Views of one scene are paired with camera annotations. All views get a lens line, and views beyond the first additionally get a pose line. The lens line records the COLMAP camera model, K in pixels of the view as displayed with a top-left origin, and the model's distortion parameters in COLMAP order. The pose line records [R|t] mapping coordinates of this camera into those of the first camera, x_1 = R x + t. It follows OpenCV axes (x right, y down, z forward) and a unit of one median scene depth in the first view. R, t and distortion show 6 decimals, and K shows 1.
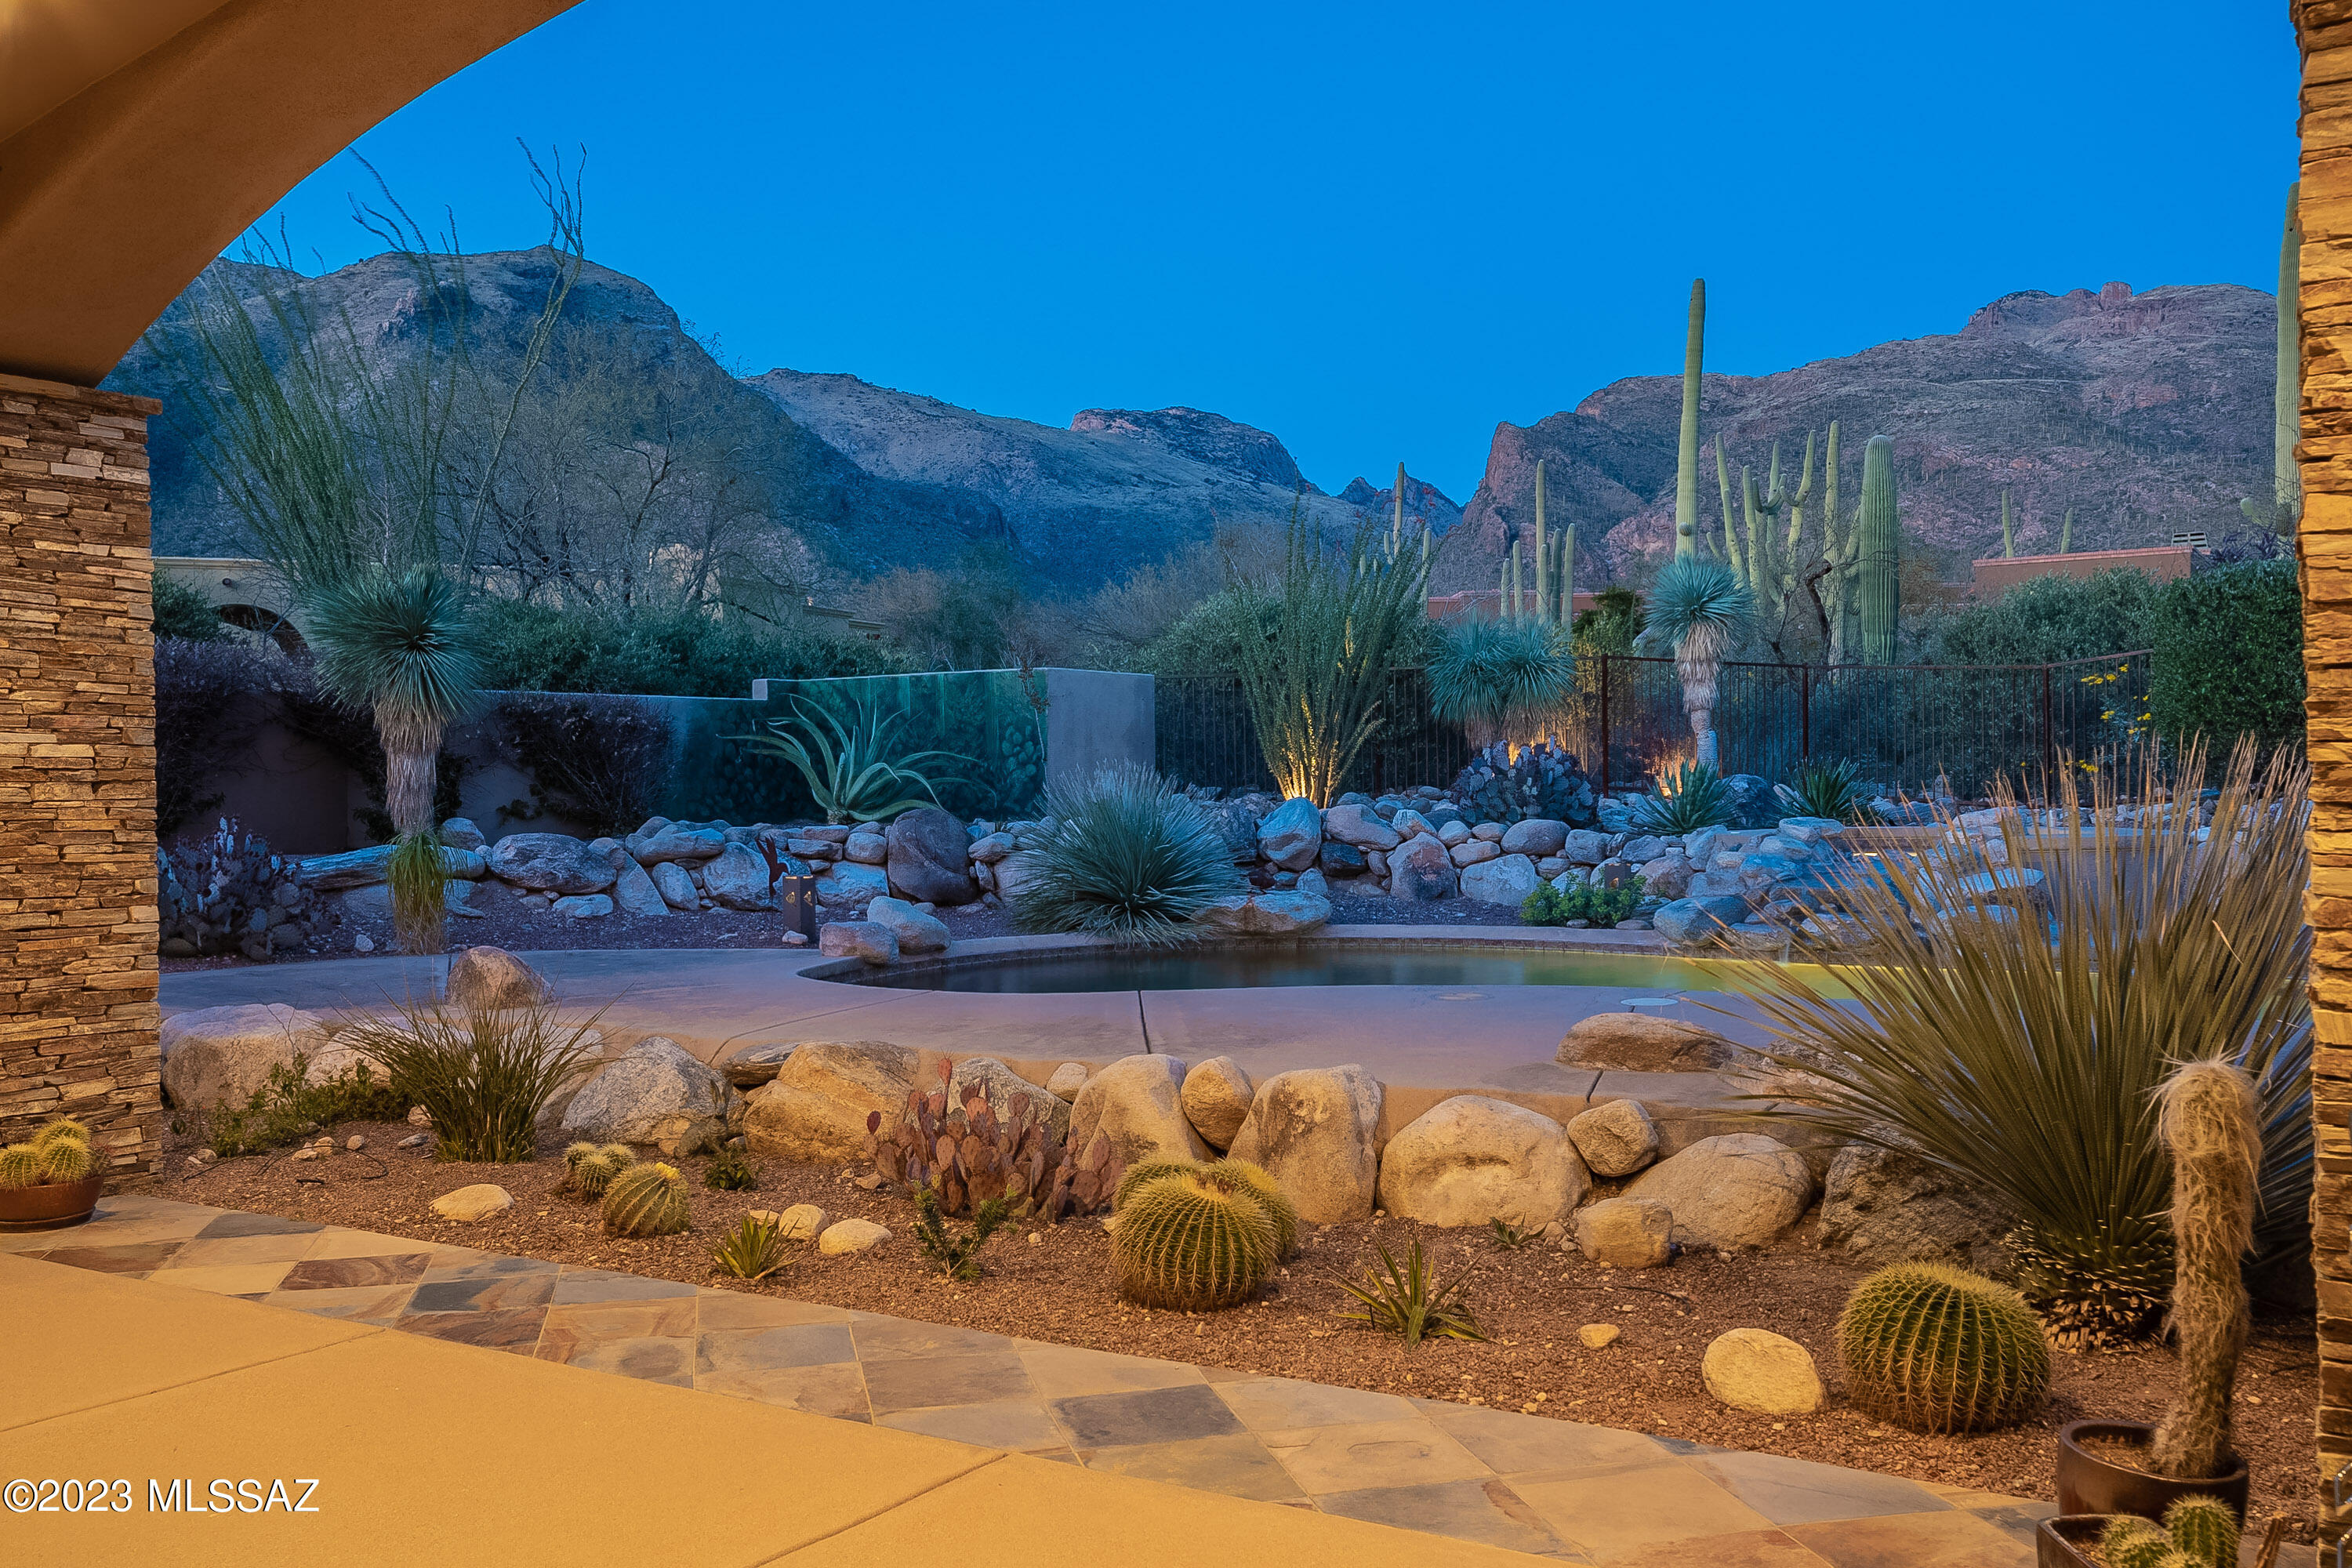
lens RADIAL K [[1977.0, 0, 1176.0], [0, 1977.0, 784.0], [0, 0, 1]] dist [0.004673, -0.005167]
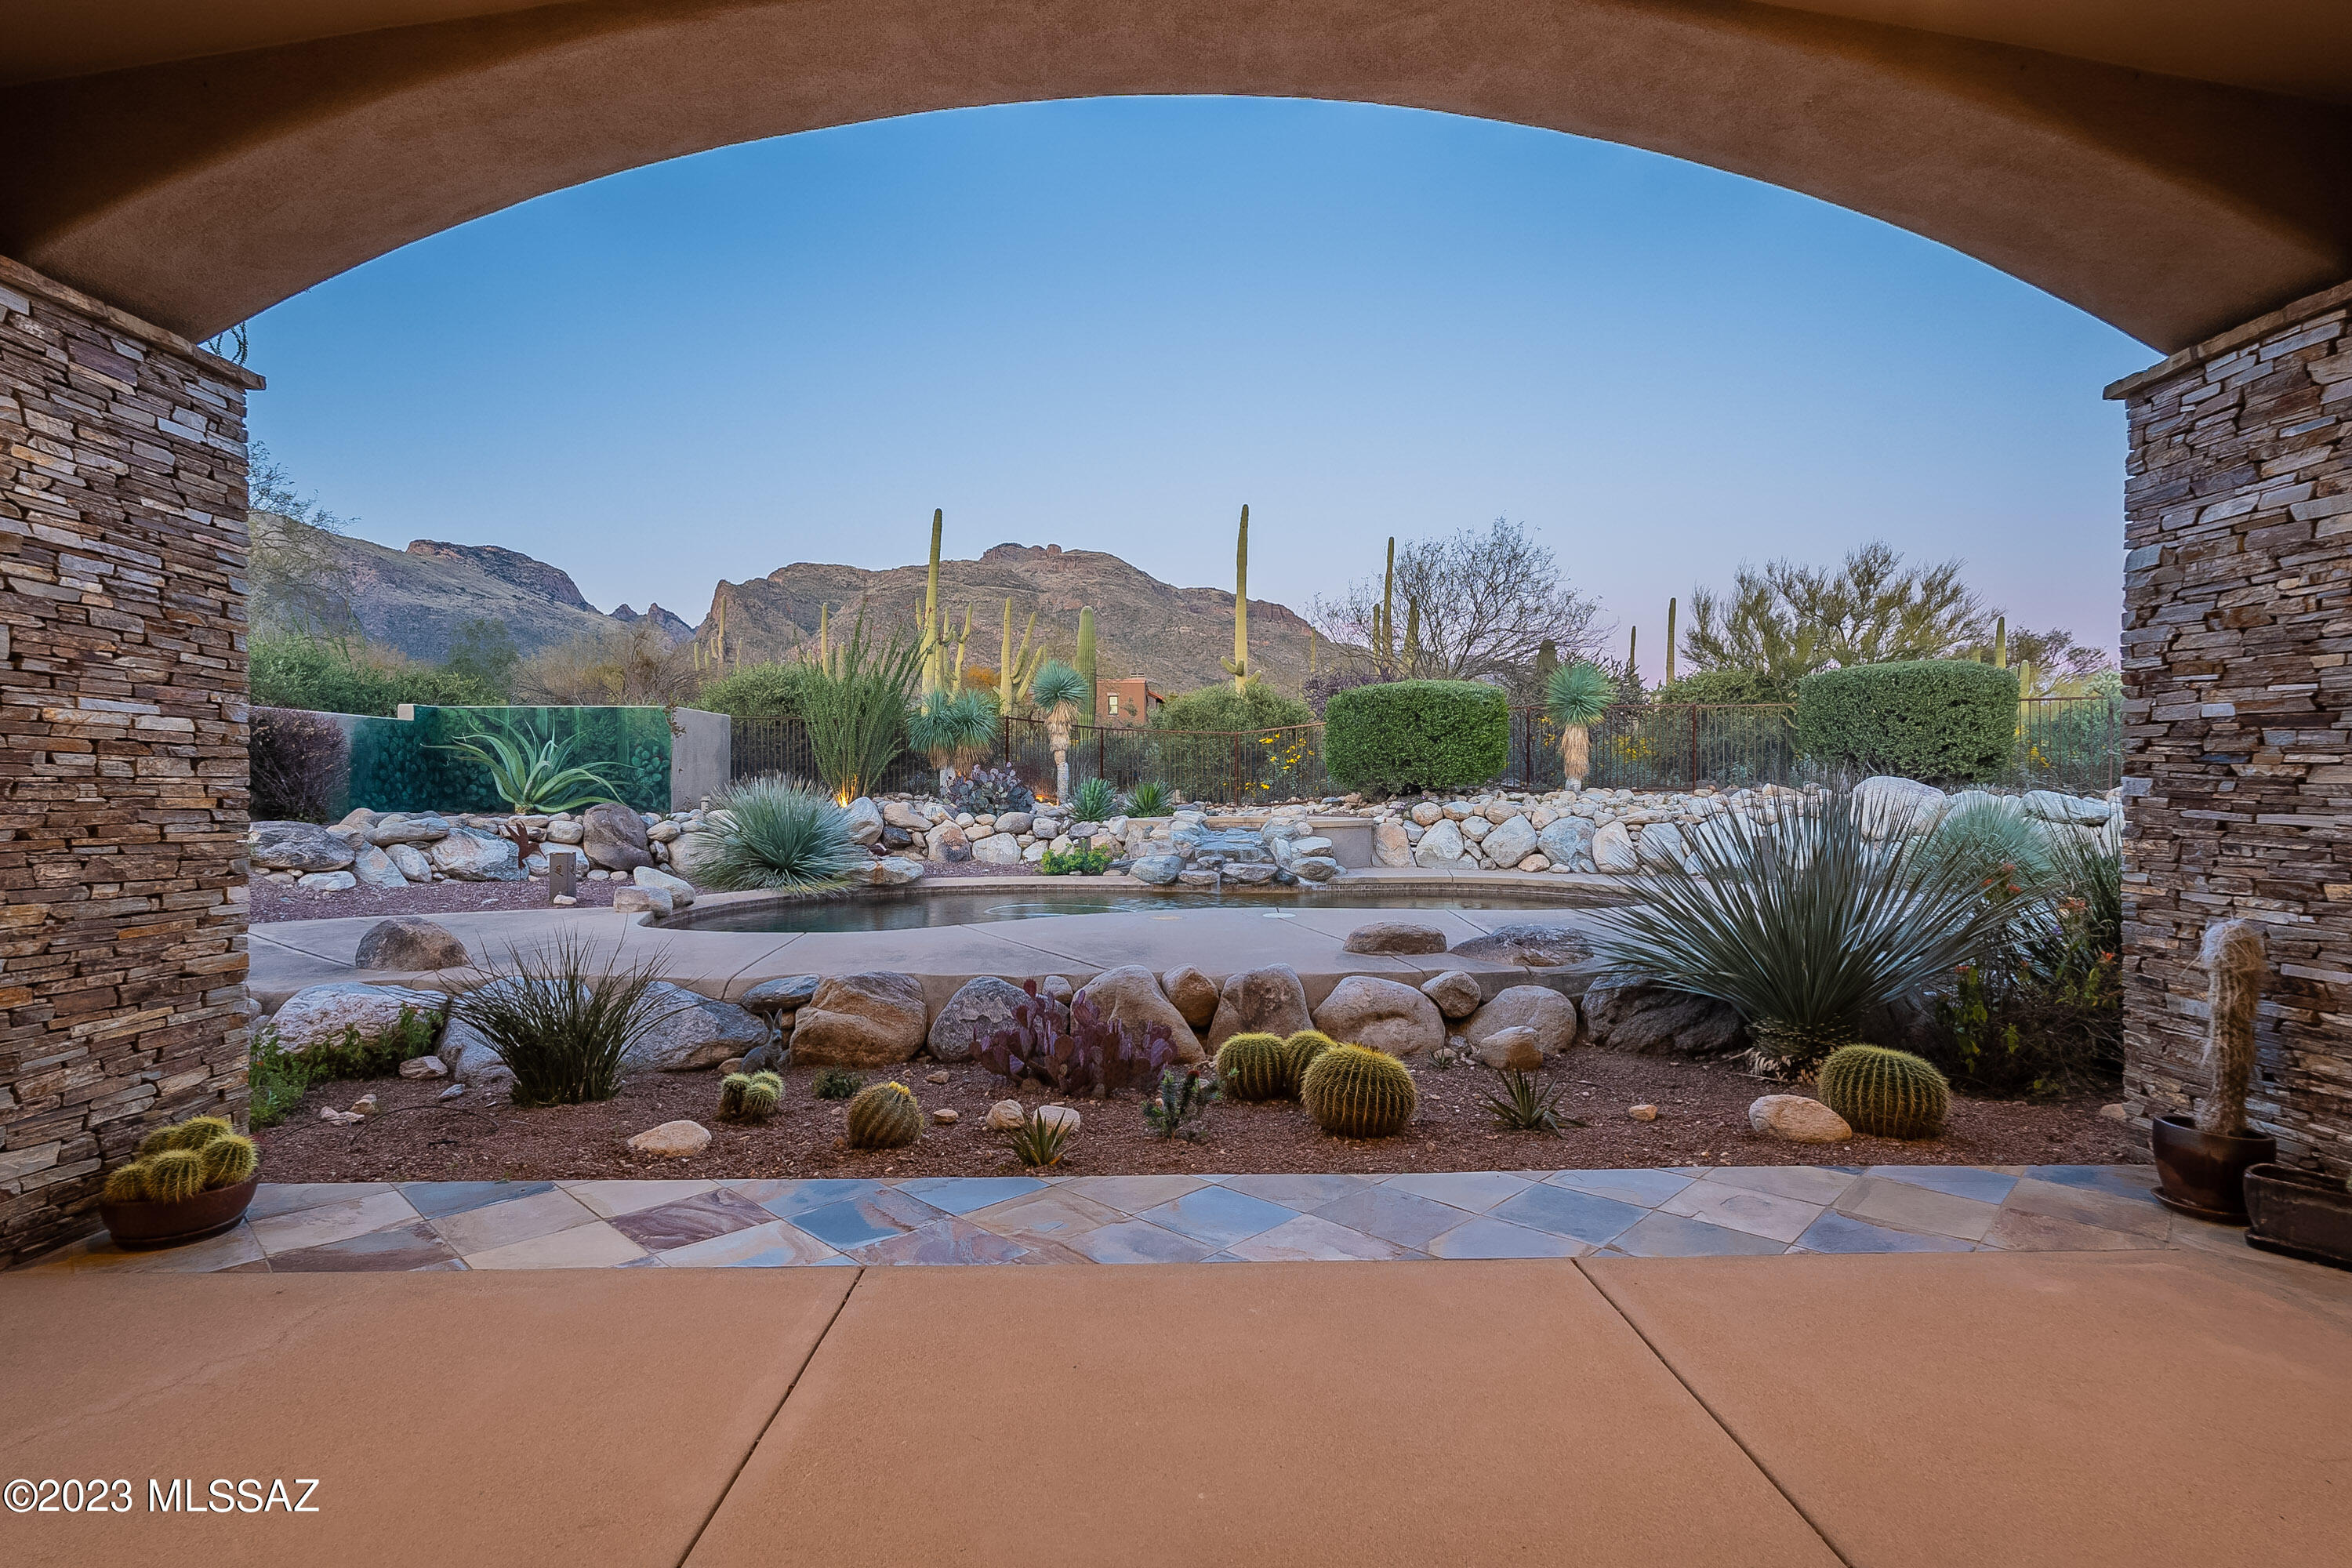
lens RADIAL K [[1108.6, 0, 1176.0], [0, 1108.6, 784.0], [0, 0, 1]] dist [-0.001474, 0.000112]
pose [[0.847514, 0.015706, 0.530541, -0.218011], [-0.009059, 0.999845, -0.015127, 0.007777], [-0.530696, 0.008014, 0.847525, 0.149768]]
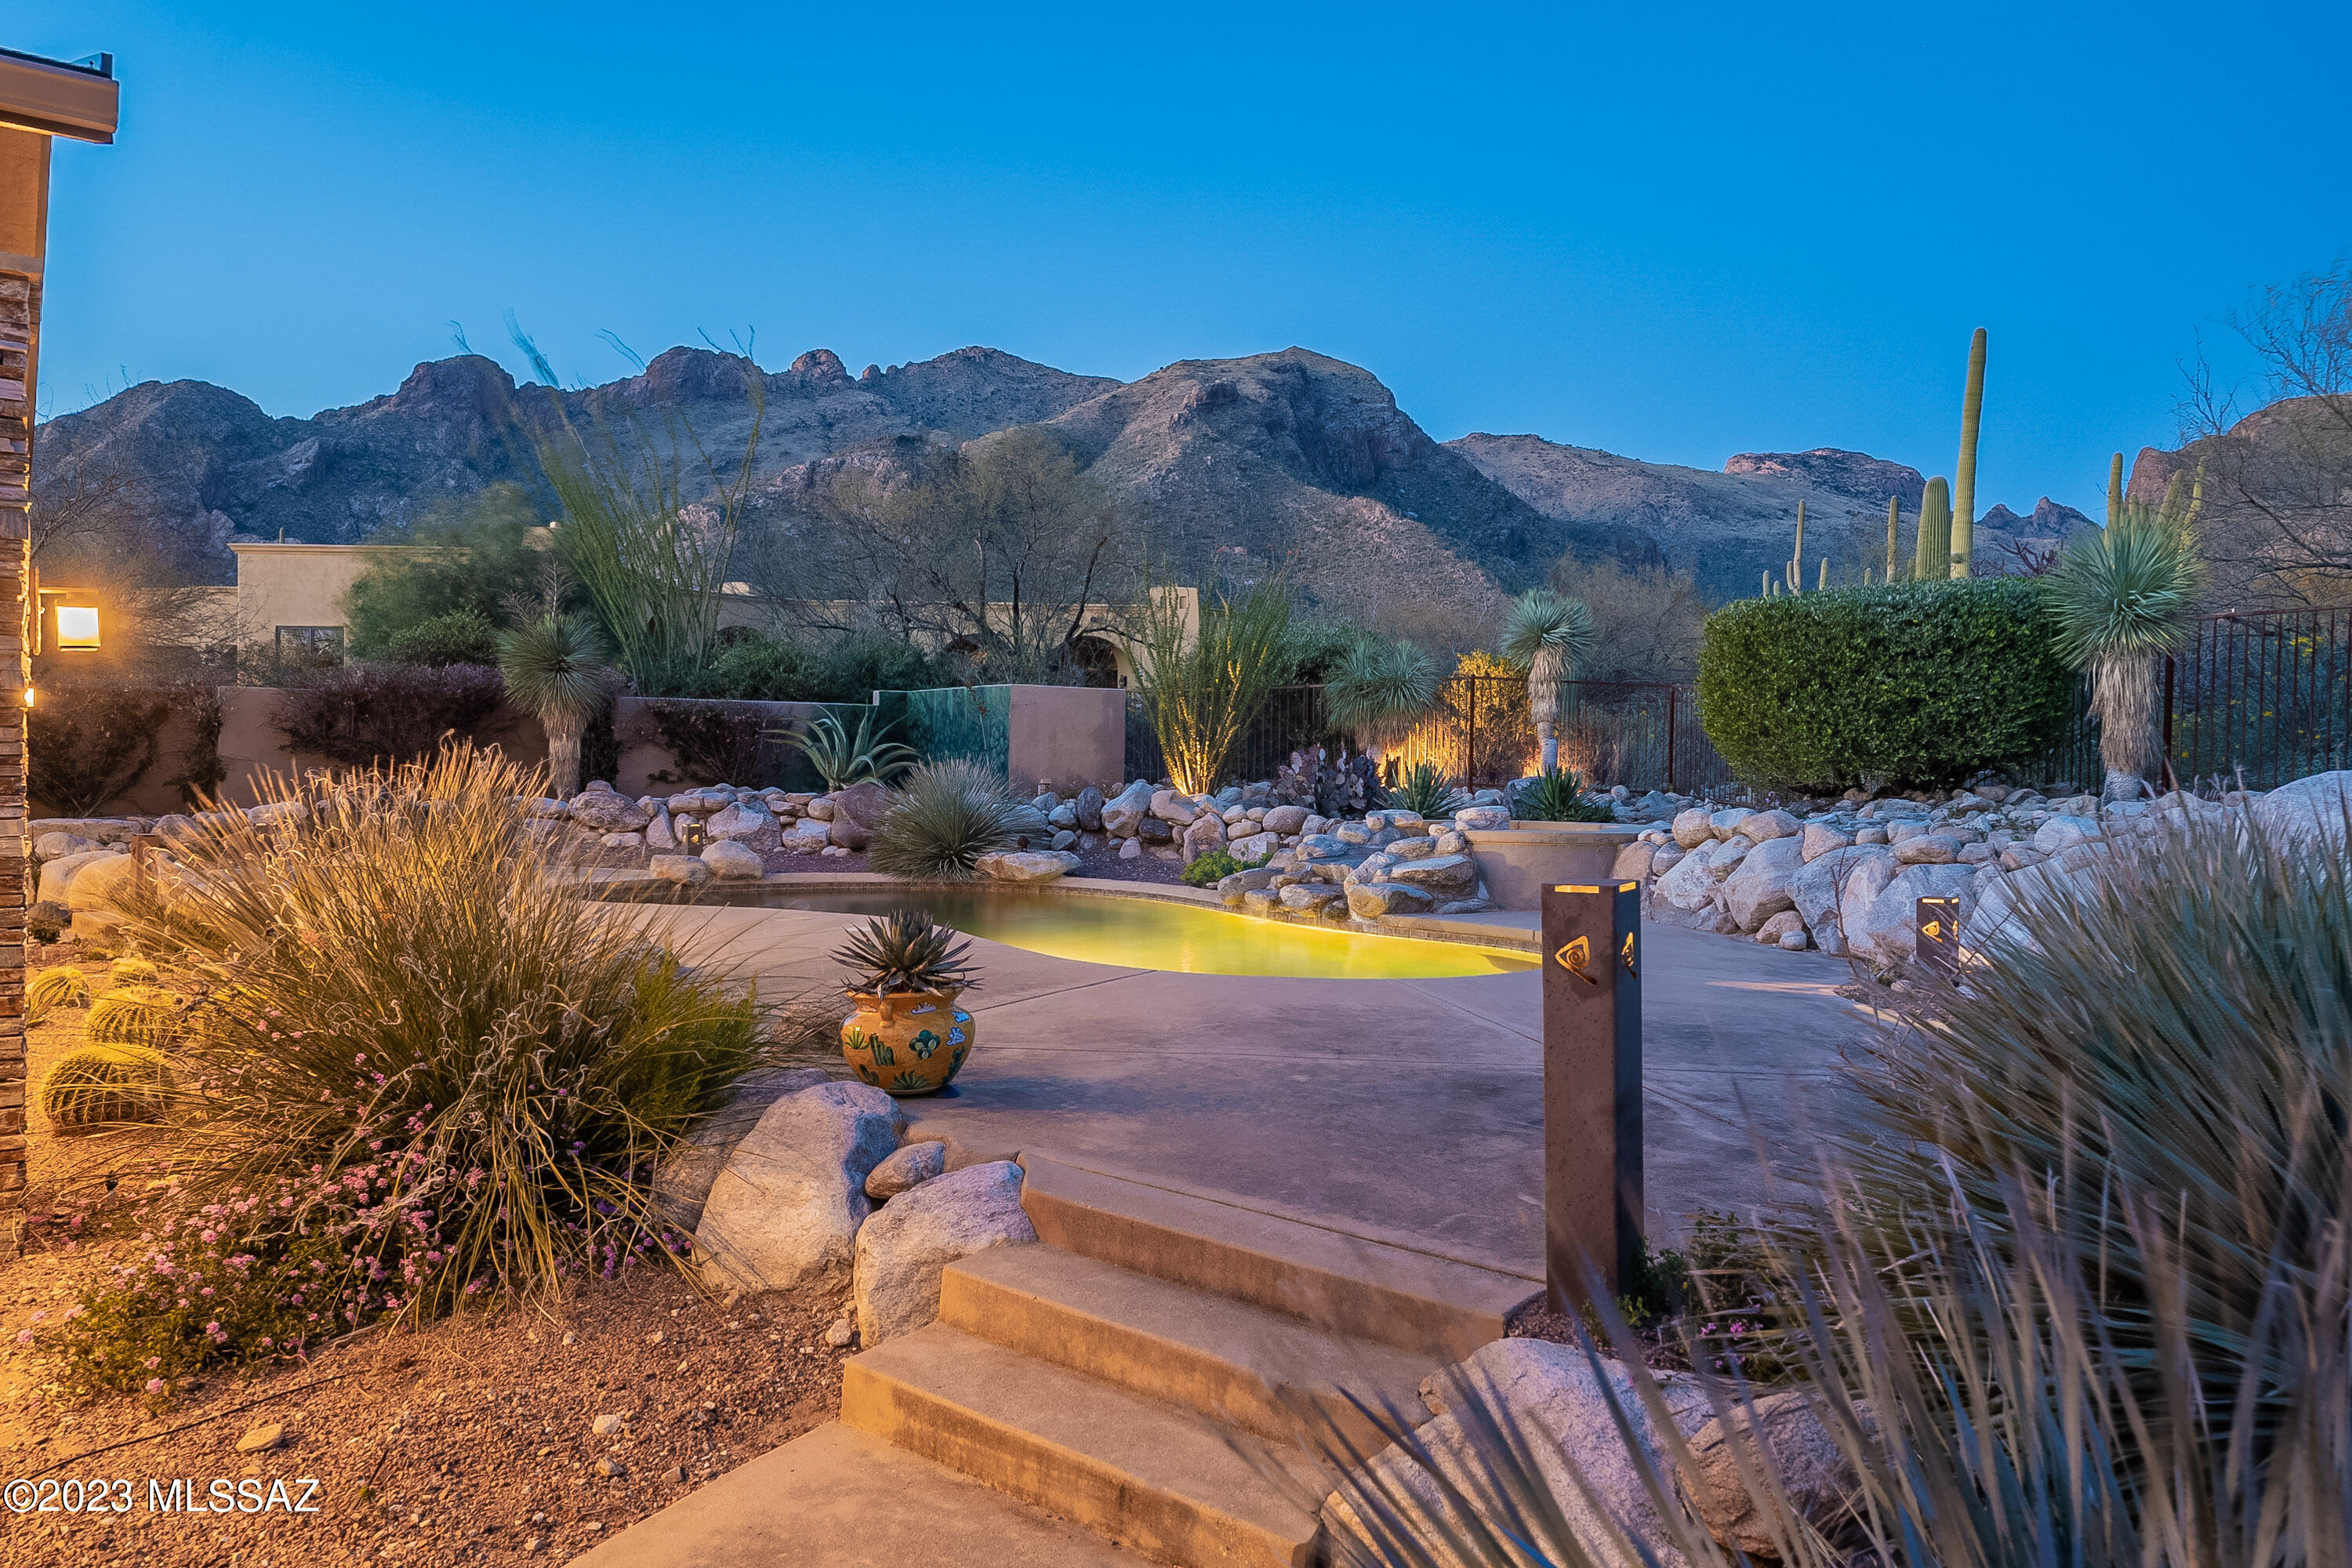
lens RADIAL K [[1605.5, 0, 1176.0], [0, 1605.5, 784.0], [0, 0, 1]] dist [0.002434, -0.001038]
pose [[0.926872, 0.029752, -0.374198, 0.553077], [-0.026479, 0.999553, 0.013887, -0.009665], [0.374443, -0.002963, 0.927245, 0.011989]]
